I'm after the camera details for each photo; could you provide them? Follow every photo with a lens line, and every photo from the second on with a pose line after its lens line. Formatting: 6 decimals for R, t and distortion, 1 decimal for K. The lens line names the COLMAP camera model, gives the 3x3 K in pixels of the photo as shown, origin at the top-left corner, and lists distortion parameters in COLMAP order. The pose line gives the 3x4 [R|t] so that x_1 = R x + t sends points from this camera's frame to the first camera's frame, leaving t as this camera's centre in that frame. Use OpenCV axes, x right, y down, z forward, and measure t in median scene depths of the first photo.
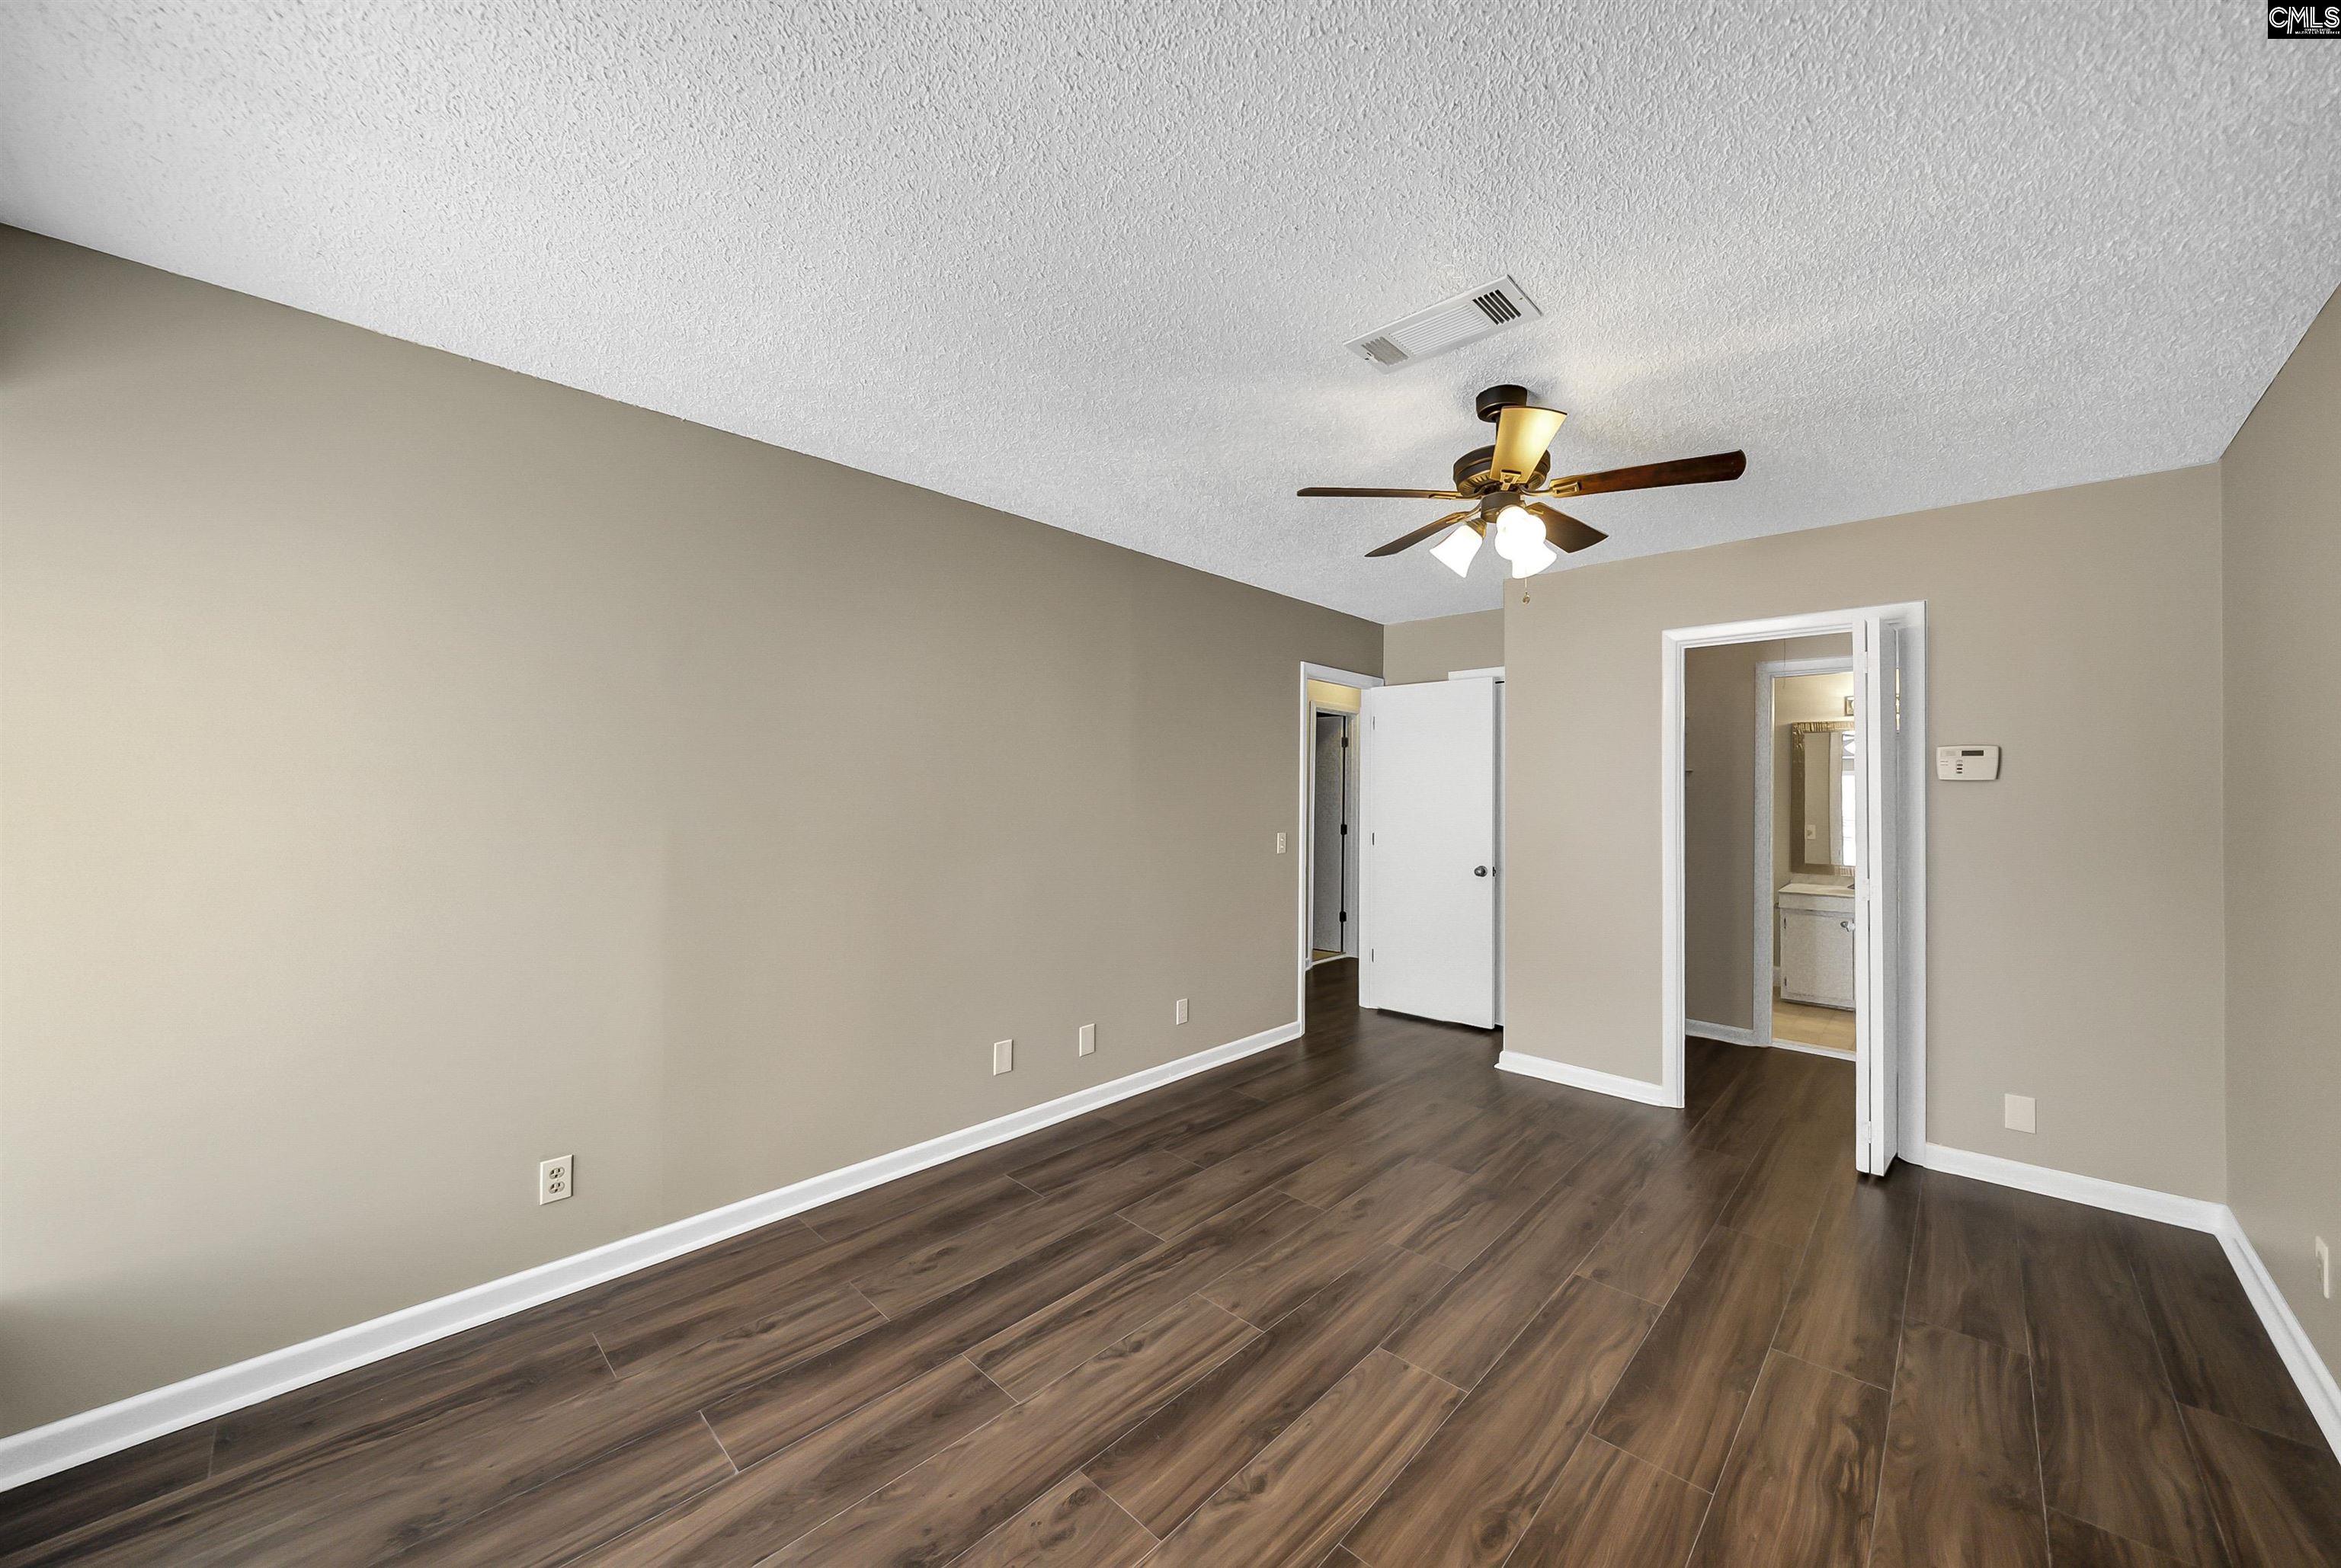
lens RADIAL K [[814.5, 0, 1175.5], [0, 814.5, 788.2], [0, 0, 1]] dist [-0.001011, -0.000064]
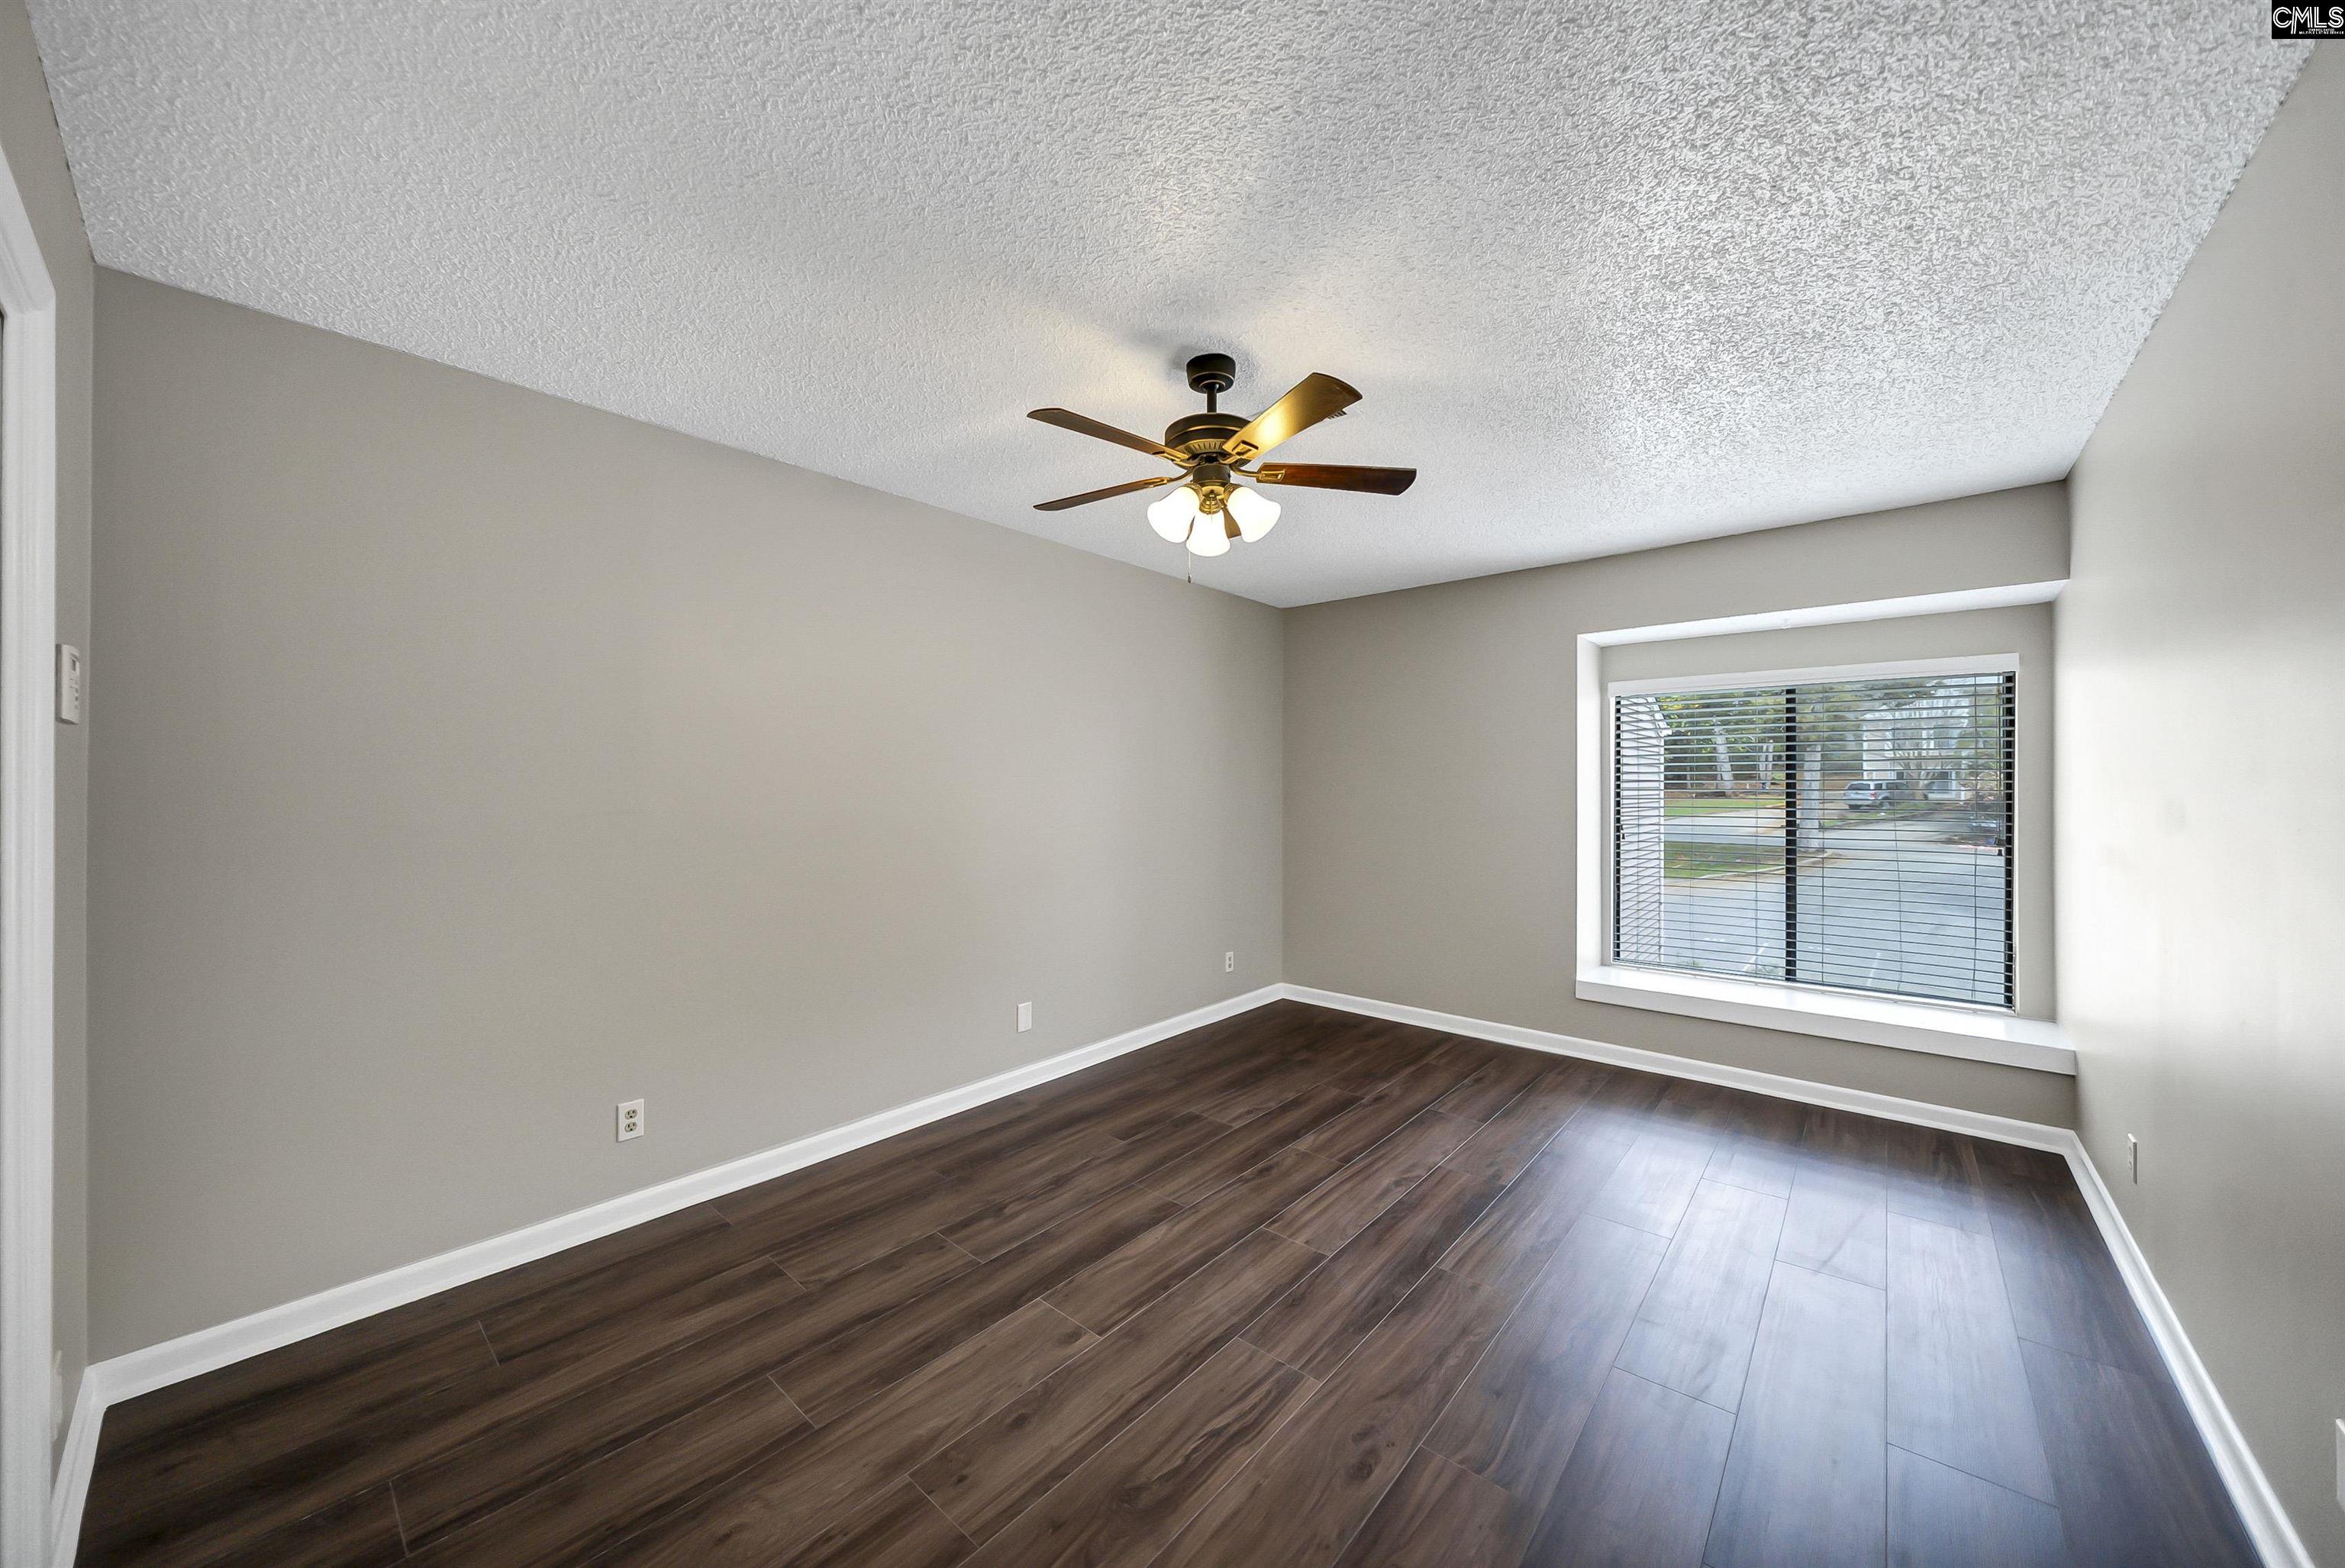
lens RADIAL K [[816.0, 0, 1167.5], [0, 816.0, 785.6], [0, 0, 1]] dist [-0.001011, -0.000064]
pose [[-0.997860, -0.007361, -0.064966, 0.560877], [-0.006980, 0.999957, -0.006091, 0.039609], [0.065008, -0.005625, -0.997869, 2.151442]]
